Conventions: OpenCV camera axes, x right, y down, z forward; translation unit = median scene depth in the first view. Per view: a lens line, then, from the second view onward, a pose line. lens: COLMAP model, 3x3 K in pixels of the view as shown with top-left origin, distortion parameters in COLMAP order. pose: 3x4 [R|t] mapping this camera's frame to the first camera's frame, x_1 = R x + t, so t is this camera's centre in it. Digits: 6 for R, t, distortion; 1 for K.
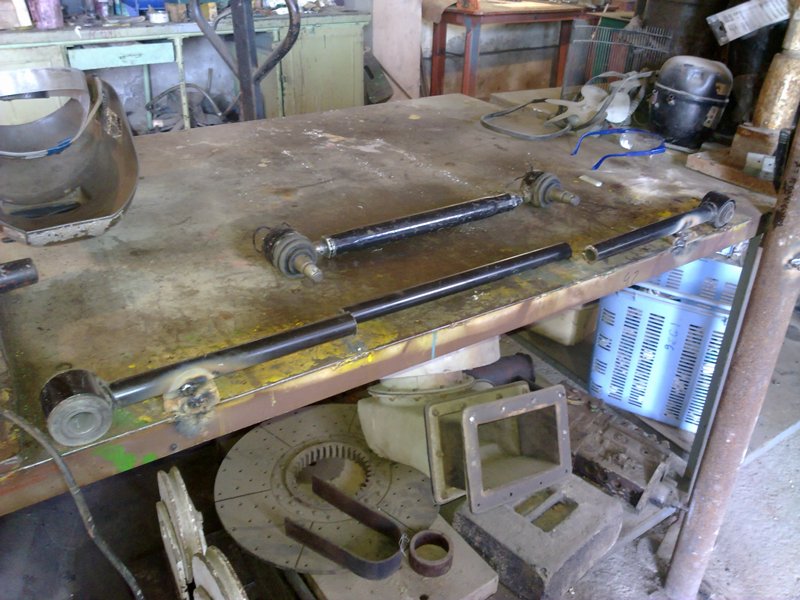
lens RADIAL K [[698.4, 0, 417.2], [0, 698.4, 282.2], [0, 0, 1]] dist [-0.031199, 0.004606]
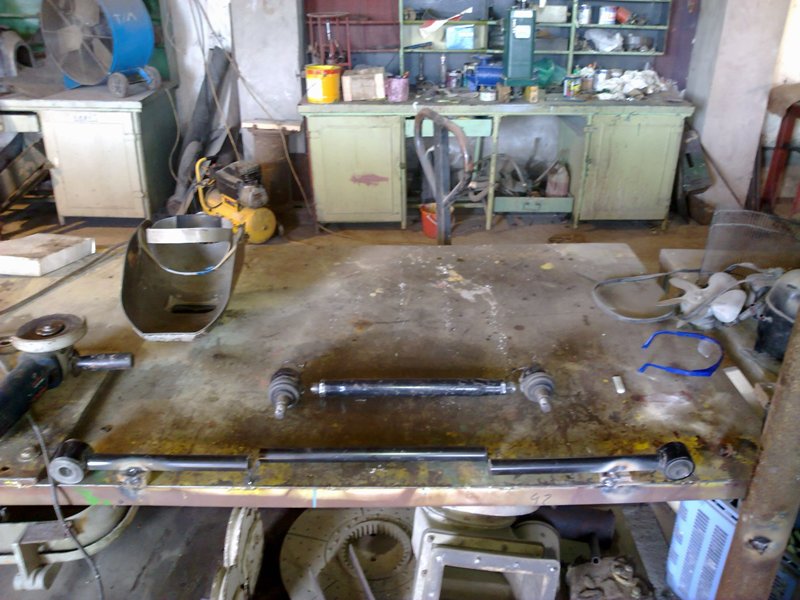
lens RADIAL K [[698.4, 0, 404.1], [0, 698.4, 273.9], [0, 0, 1]] dist [-0.031199, 0.004606]
pose [[0.825801, 0.214711, -0.521490, 0.419964], [-0.238761, 0.970837, 0.021630, -0.215454], [0.510926, 0.106649, 0.852983, -0.047396]]
